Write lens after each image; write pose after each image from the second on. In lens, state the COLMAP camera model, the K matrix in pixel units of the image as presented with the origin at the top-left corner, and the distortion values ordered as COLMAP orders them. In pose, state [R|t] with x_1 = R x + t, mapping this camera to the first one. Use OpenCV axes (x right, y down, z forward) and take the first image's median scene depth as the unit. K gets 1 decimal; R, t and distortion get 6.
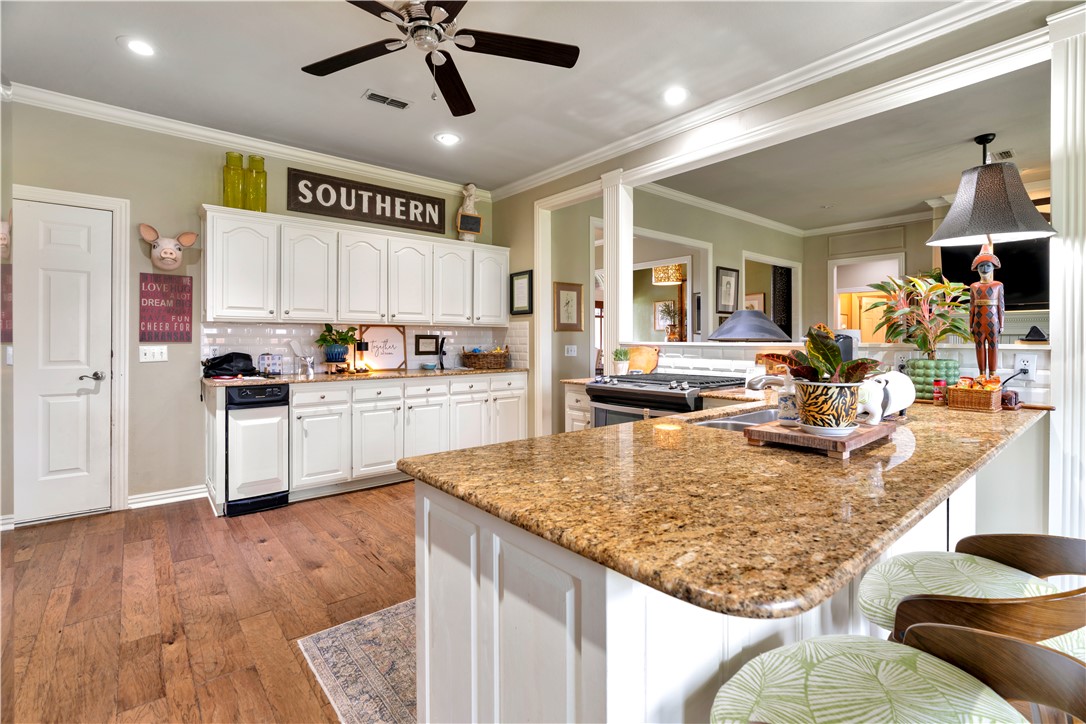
lens RADIAL K [[493.8, 0, 544.3], [0, 493.8, 339.6], [0, 0, 1]] dist [-0.000725, 0.000374]
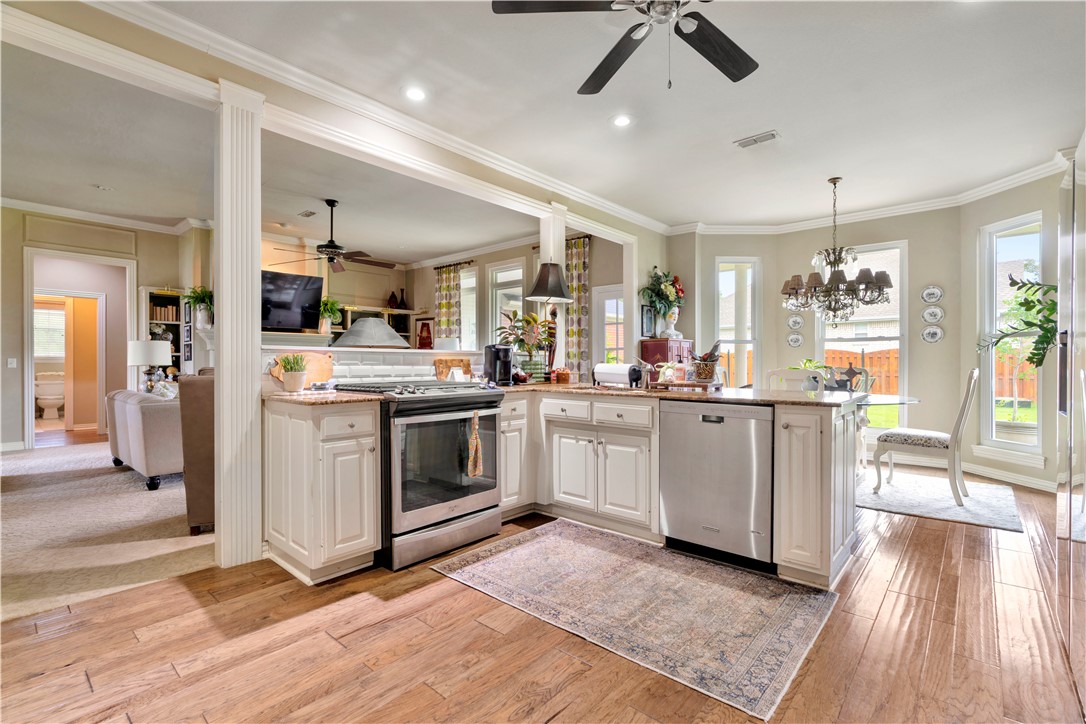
lens RADIAL K [[493.8, 0, 543.5], [0, 493.8, 364.1], [0, 0, 1]] dist [-0.000725, 0.000374]
pose [[-0.153342, -0.003535, 0.988167, -1.039012], [-0.001527, 0.999993, 0.003340, 0.048295], [-0.988172, -0.000997, -0.153346, 1.263735]]
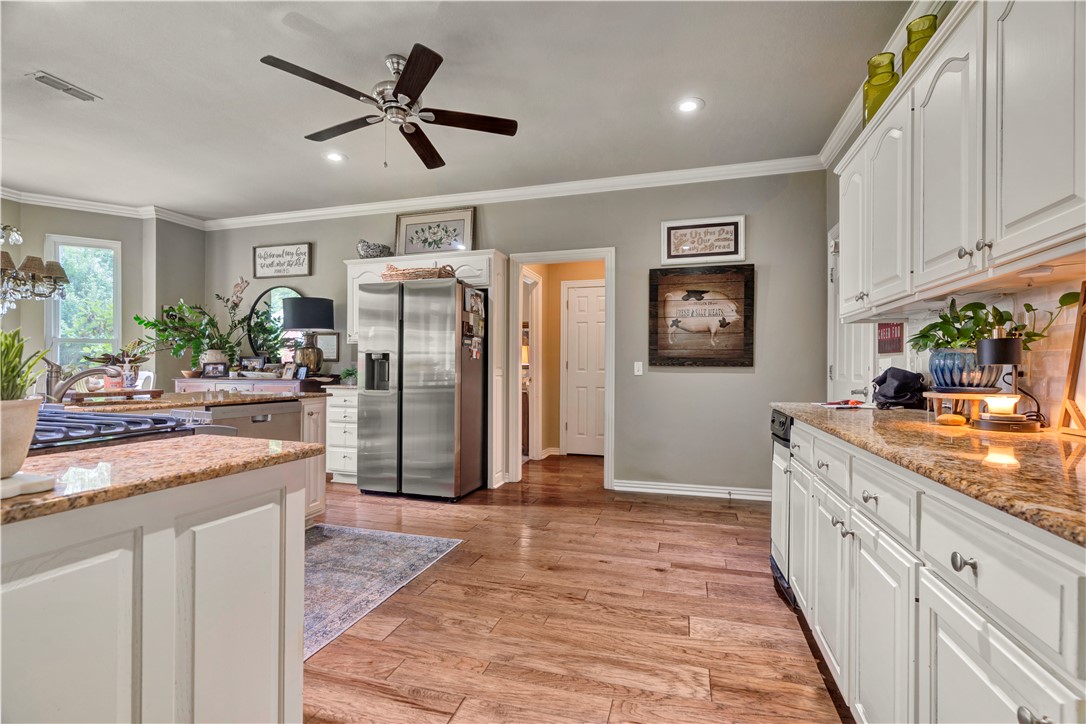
lens RADIAL K [[493.8, 0, 544.9], [0, 493.8, 367.3], [0, 0, 1]] dist [-0.000725, 0.000374]
pose [[-0.830213, -0.007899, -0.557391, 0.144744], [-0.005546, 0.999967, -0.005911, 0.055783], [0.557419, -0.001816, -0.830229, 2.128213]]
